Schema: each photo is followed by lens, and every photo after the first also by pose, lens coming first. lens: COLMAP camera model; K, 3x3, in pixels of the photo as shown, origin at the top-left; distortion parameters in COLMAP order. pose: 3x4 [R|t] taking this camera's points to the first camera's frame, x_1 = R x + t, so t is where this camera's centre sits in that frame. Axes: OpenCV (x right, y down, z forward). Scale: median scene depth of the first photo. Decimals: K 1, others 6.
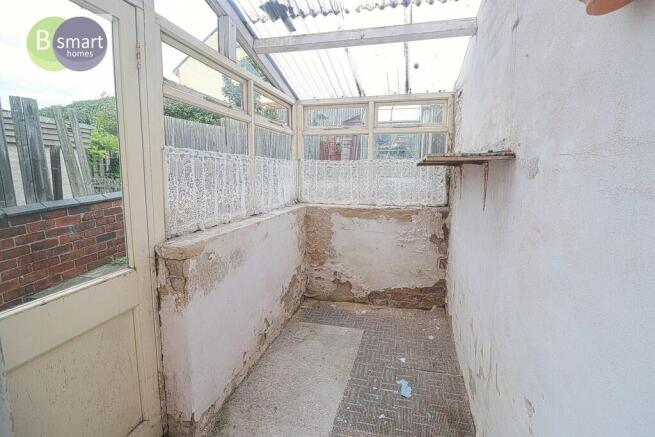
lens RADIAL K [[304.8, 0, 327.5], [0, 304.8, 218.5], [0, 0, 1]] dist [-0.000628, -0.000245]
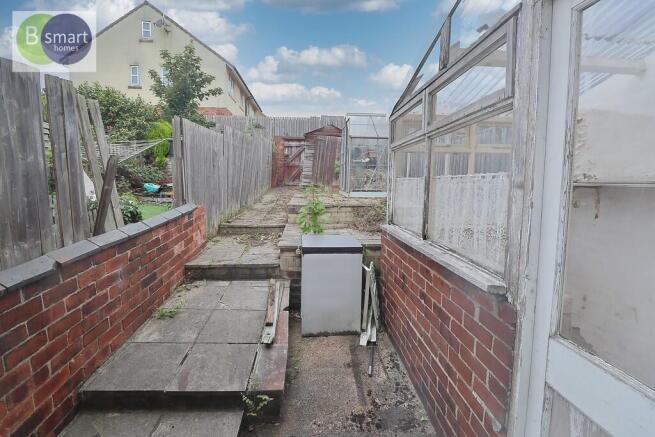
lens RADIAL K [[304.8, 0, 327.5], [0, 304.8, 218.5], [0, 0, 1]] dist [-0.000628, -0.000245]
pose [[0.954713, -0.027719, 0.296235, -0.599279], [0.038012, 0.998855, -0.029040, -0.054725], [-0.295091, 0.038986, 0.954674, 0.206583]]
